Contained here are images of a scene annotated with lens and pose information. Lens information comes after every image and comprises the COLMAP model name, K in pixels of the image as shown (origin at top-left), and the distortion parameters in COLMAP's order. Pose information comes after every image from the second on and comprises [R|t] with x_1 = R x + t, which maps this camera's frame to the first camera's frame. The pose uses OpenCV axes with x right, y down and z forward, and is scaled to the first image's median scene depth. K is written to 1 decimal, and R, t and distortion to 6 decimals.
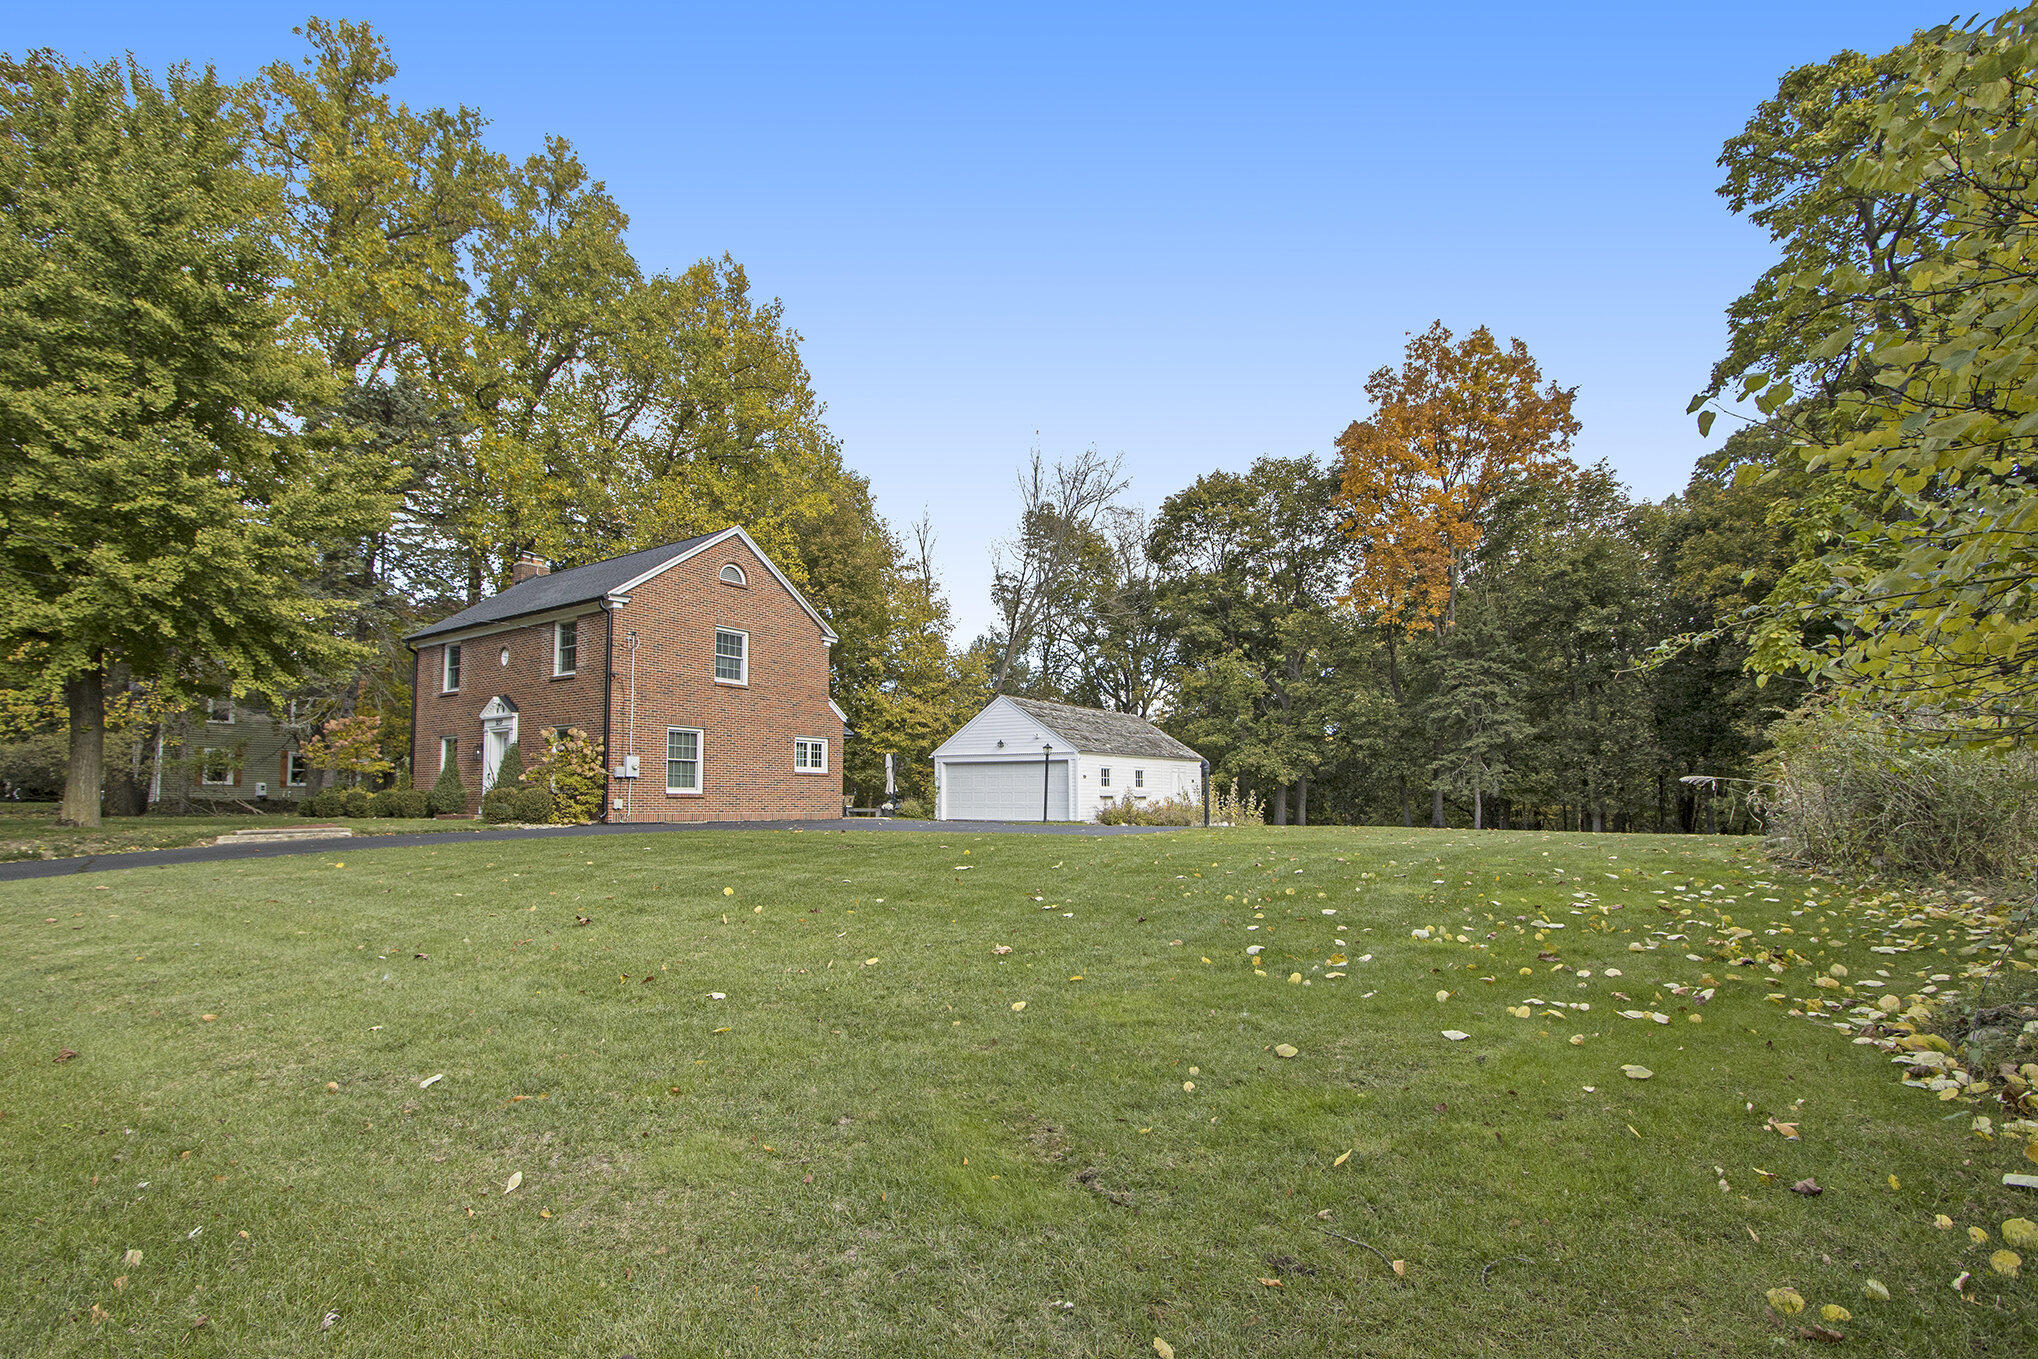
lens RADIAL K [[942.4, 0, 1020.4], [0, 942.4, 799.6], [0, 0, 1]] dist [-0.010312, 0.001201]
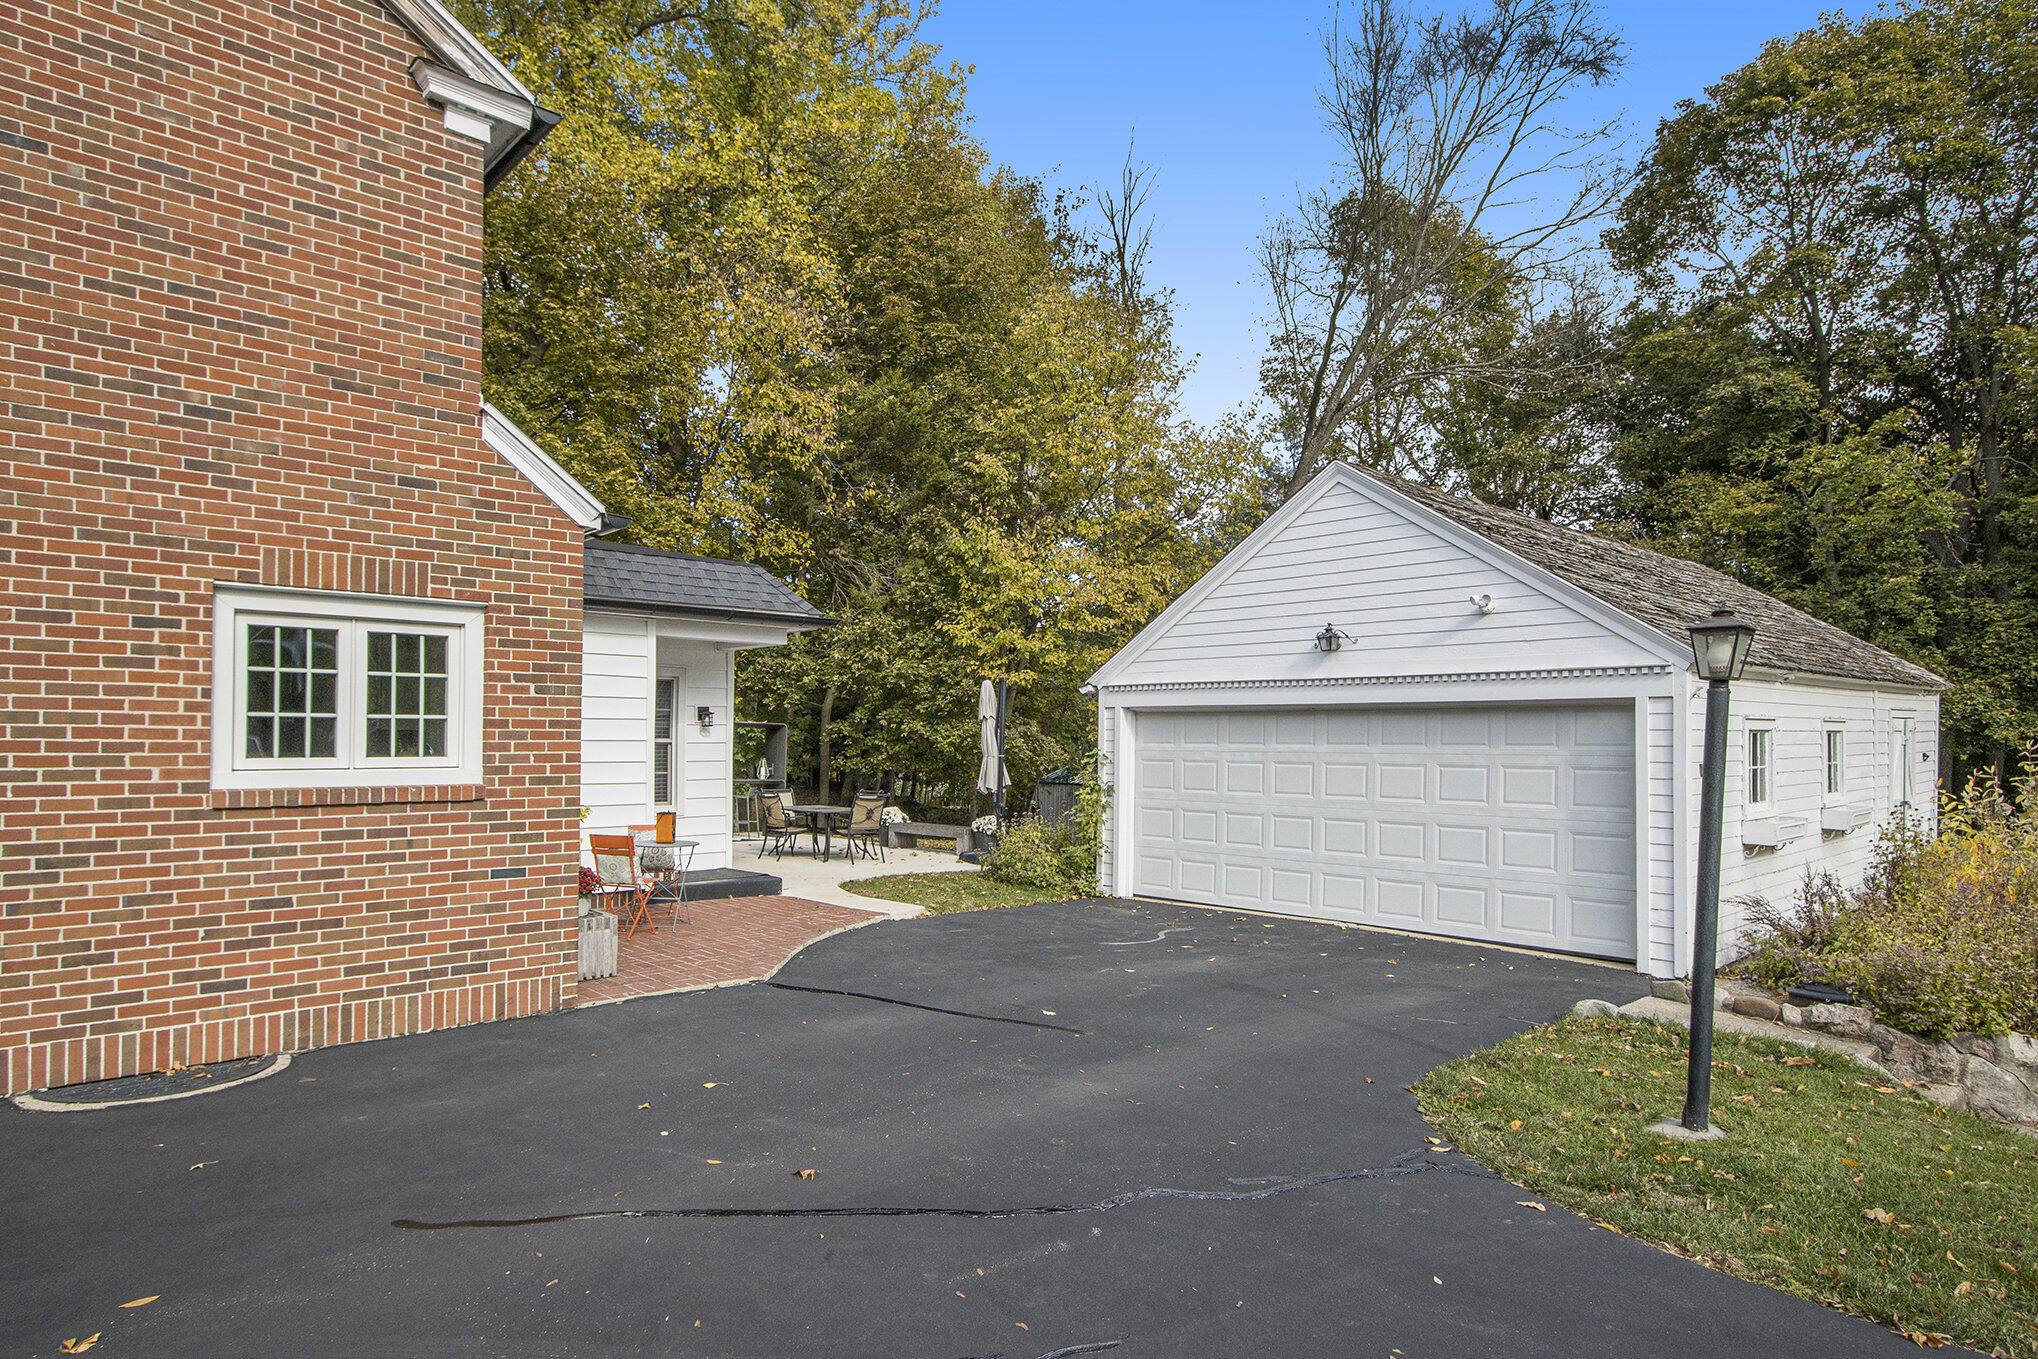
lens RADIAL K [[1134.1, 0, 1022.6], [0, 1134.1, 732.2], [0, 0, 1]] dist [-0.001112, -0.000360]
pose [[0.972343, -0.000794, -0.233558, -0.021824], [-0.000404, 0.999987, -0.005082, -0.023187], [0.233559, 0.005036, 0.972330, 0.489032]]
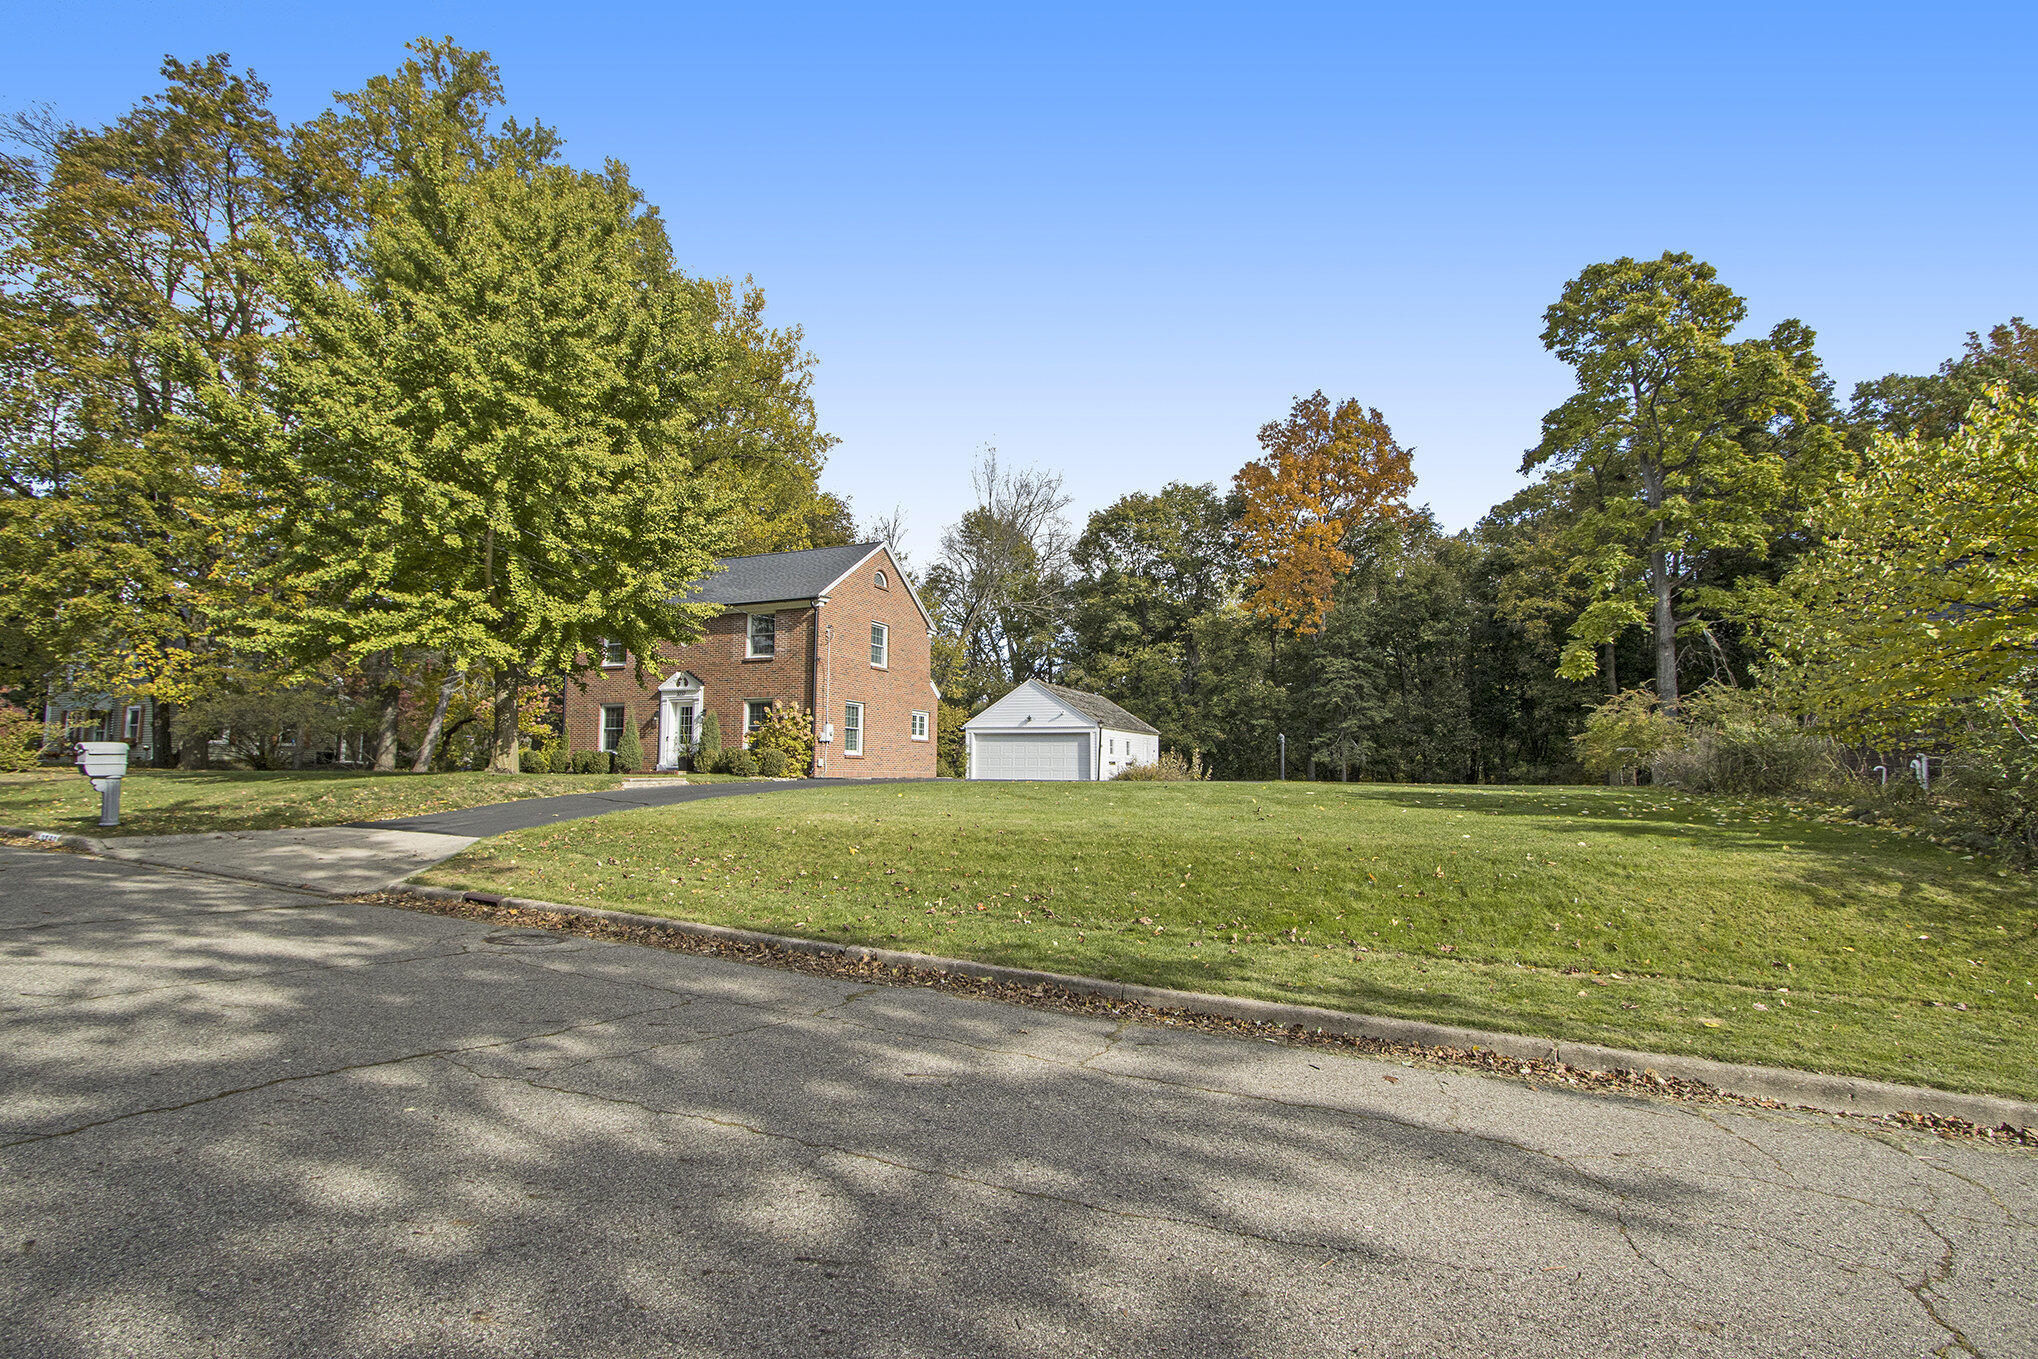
lens RADIAL K [[922.7, 0, 1026.1], [0, 922.7, 746.7], [0, 0, 1]] dist [0.001844, -0.000084]
pose [[0.977325, 0.013418, 0.211317, -0.206463], [-0.007835, 0.999598, -0.027235, 0.007363], [-0.211598, 0.024962, 0.977038, -0.126134]]
